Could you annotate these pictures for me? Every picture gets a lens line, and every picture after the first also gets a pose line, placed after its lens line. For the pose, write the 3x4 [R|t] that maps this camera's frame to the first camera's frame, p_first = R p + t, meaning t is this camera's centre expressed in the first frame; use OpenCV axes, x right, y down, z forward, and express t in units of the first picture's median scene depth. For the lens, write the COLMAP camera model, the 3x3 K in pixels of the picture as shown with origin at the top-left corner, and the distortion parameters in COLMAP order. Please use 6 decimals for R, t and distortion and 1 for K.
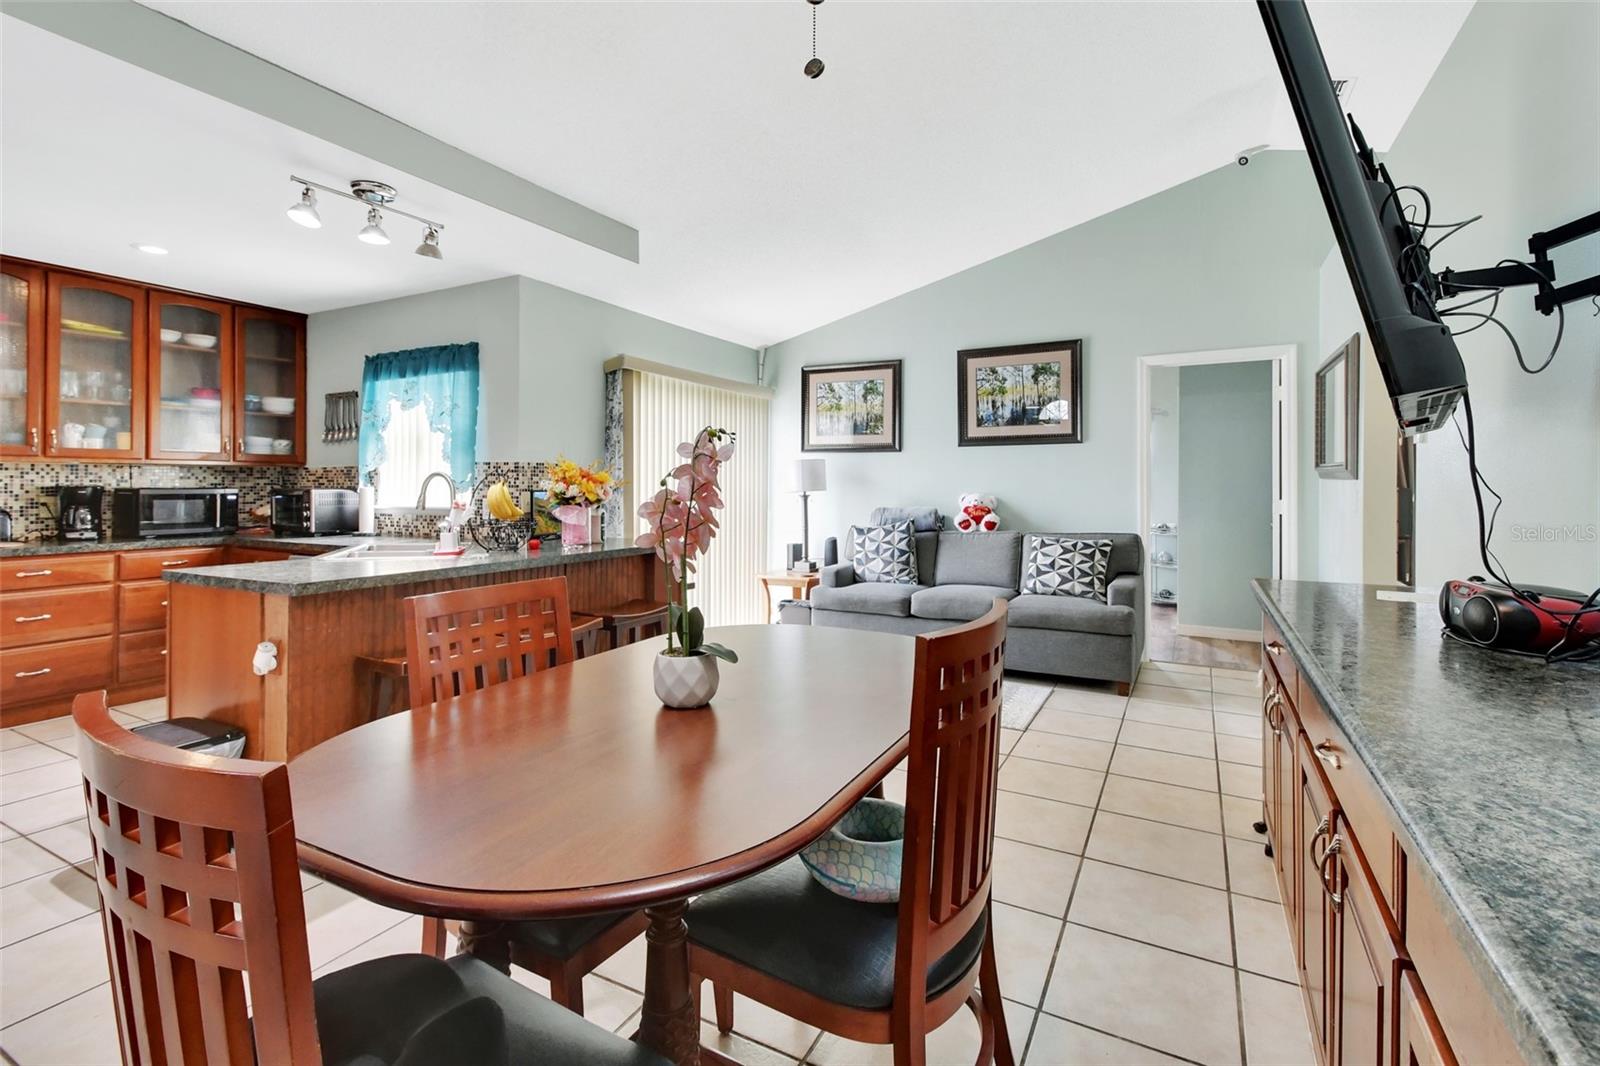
lens RADIAL K [[750.7, 0, 777.4], [0, 750.7, 477.3], [0, 0, 1]] dist [0.014250, -0.011106]
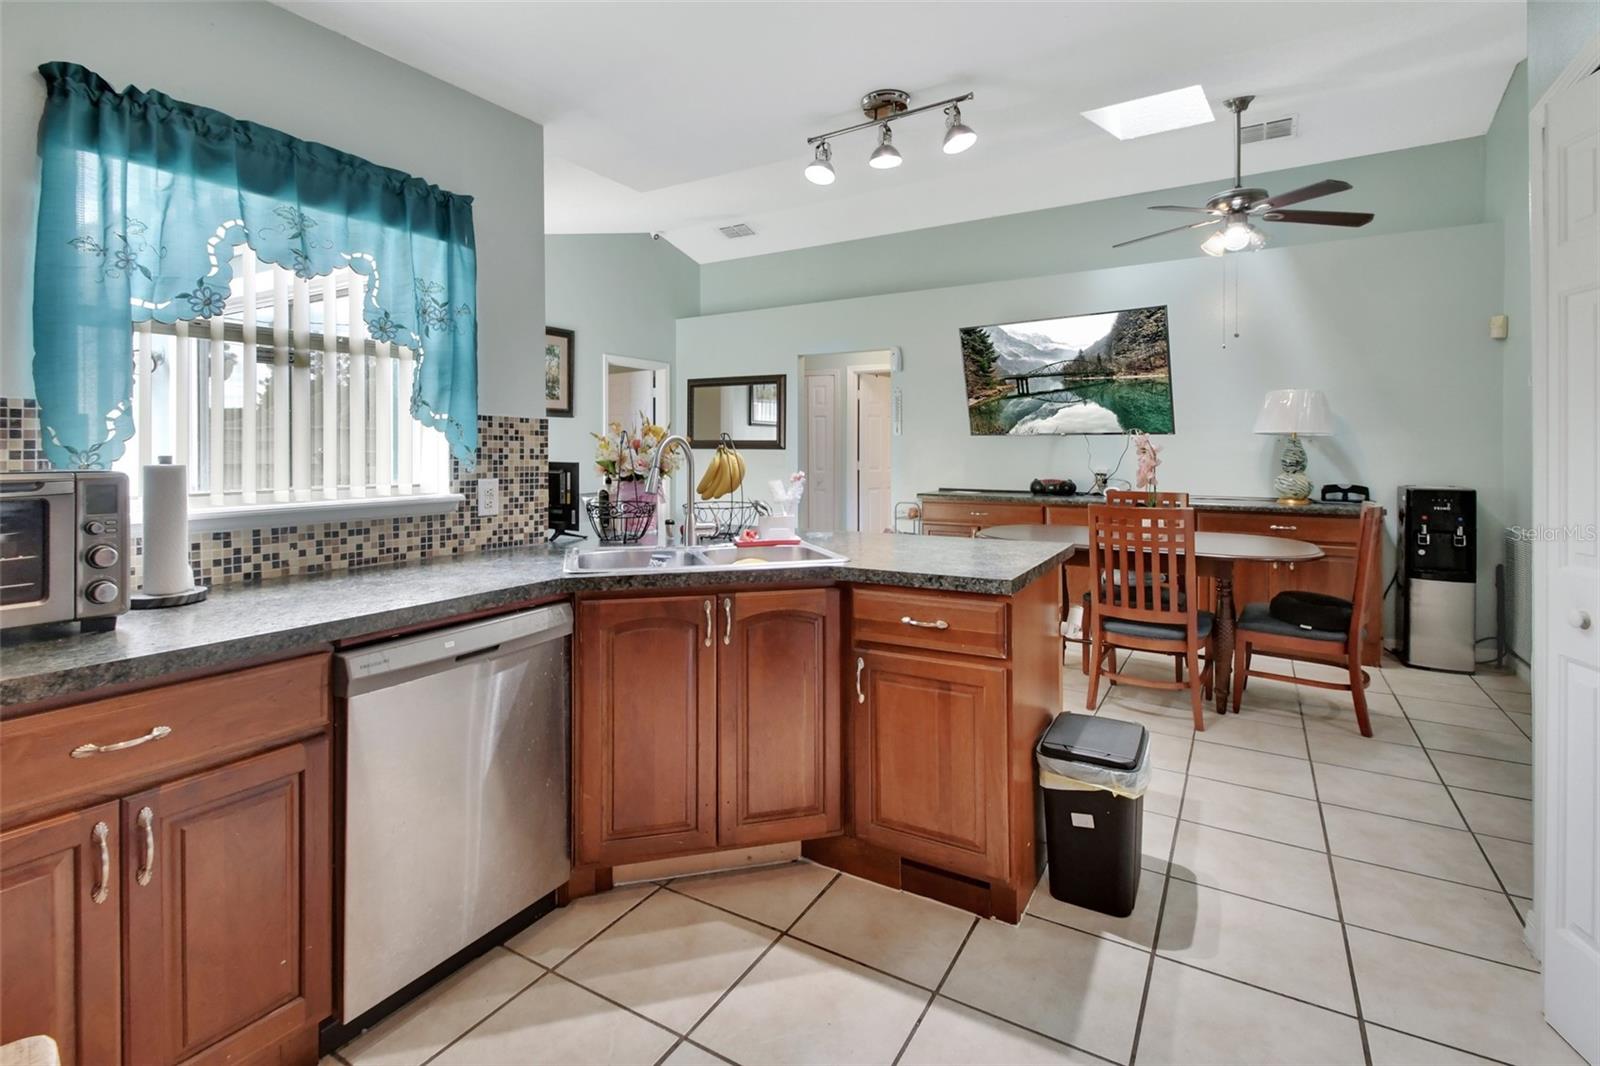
lens RADIAL K [[750.7, 0, 786.7], [0, 750.7, 450.8], [0, 0, 1]] dist [0.014250, -0.011106]
pose [[0.049647, 0.000608, 0.998767, -0.854557], [-0.008366, 0.999965, -0.000192, 0.004547], [-0.998732, -0.008346, 0.049650, 0.668808]]
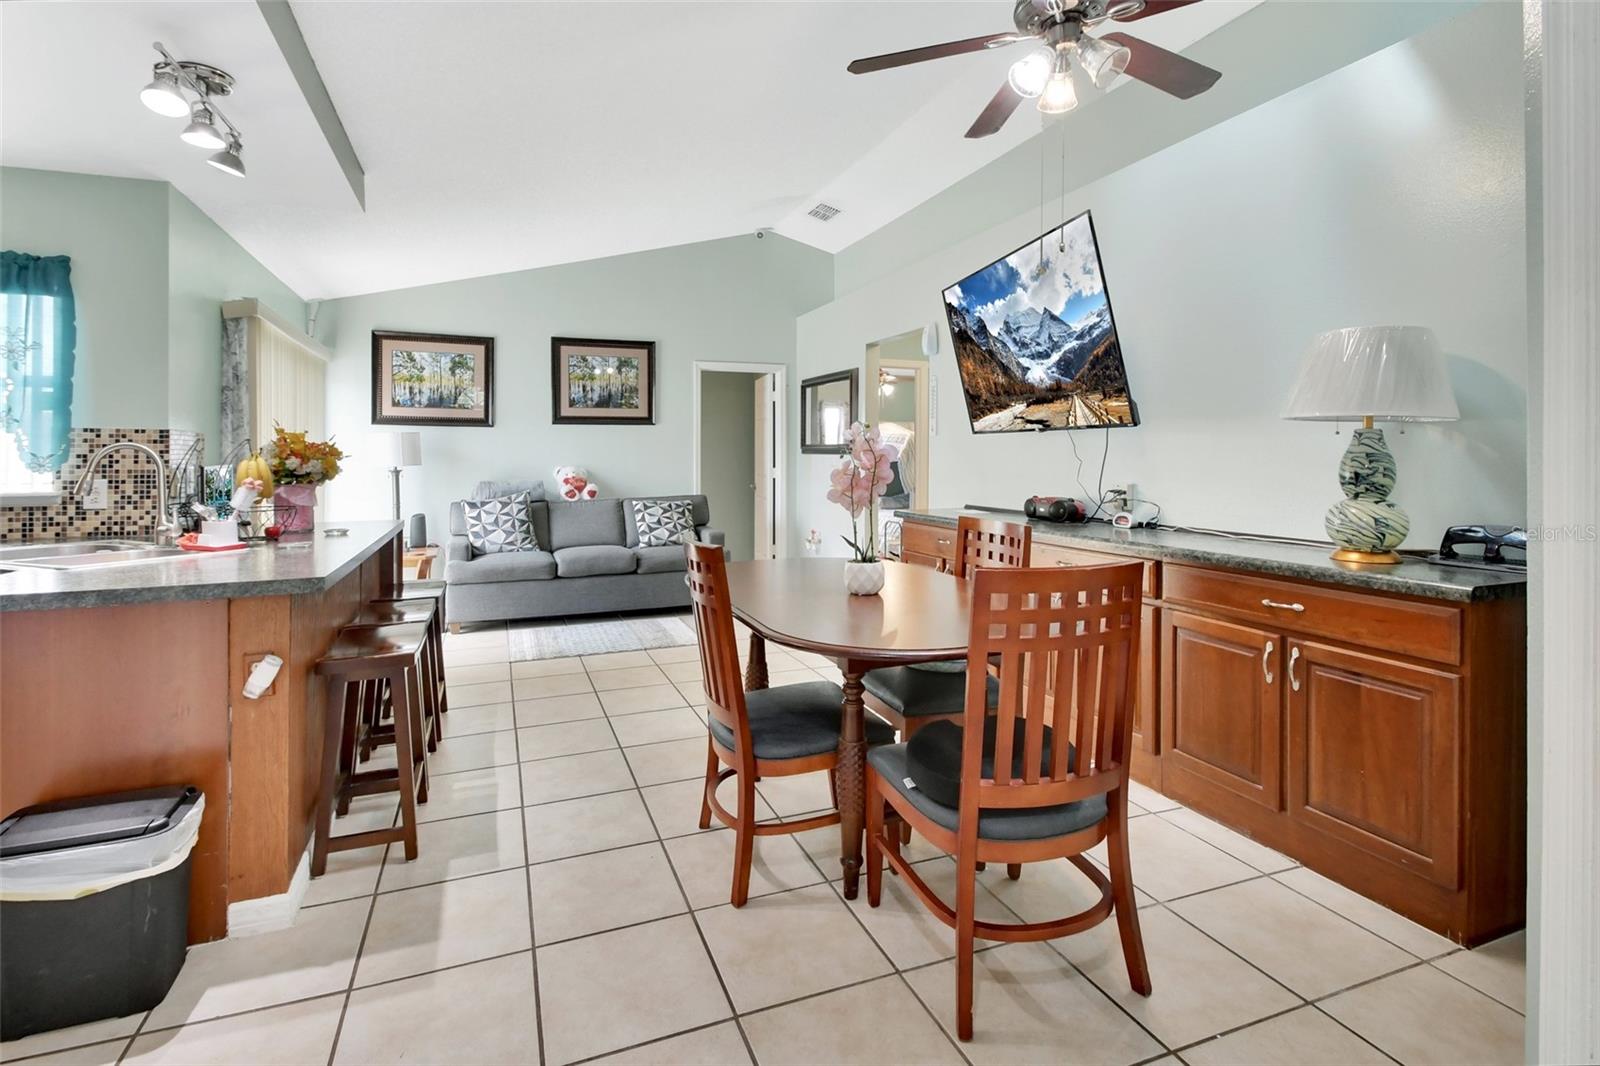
lens RADIAL K [[750.7, 0, 779.9], [0, 750.7, 456.3], [0, 0, 1]] dist [0.014250, -0.011106]
pose [[0.646655, -0.000136, 0.762782, -0.460103], [-0.004532, 0.999982, 0.004021, 0.000412], [-0.762769, -0.006057, 0.646643, 0.036794]]
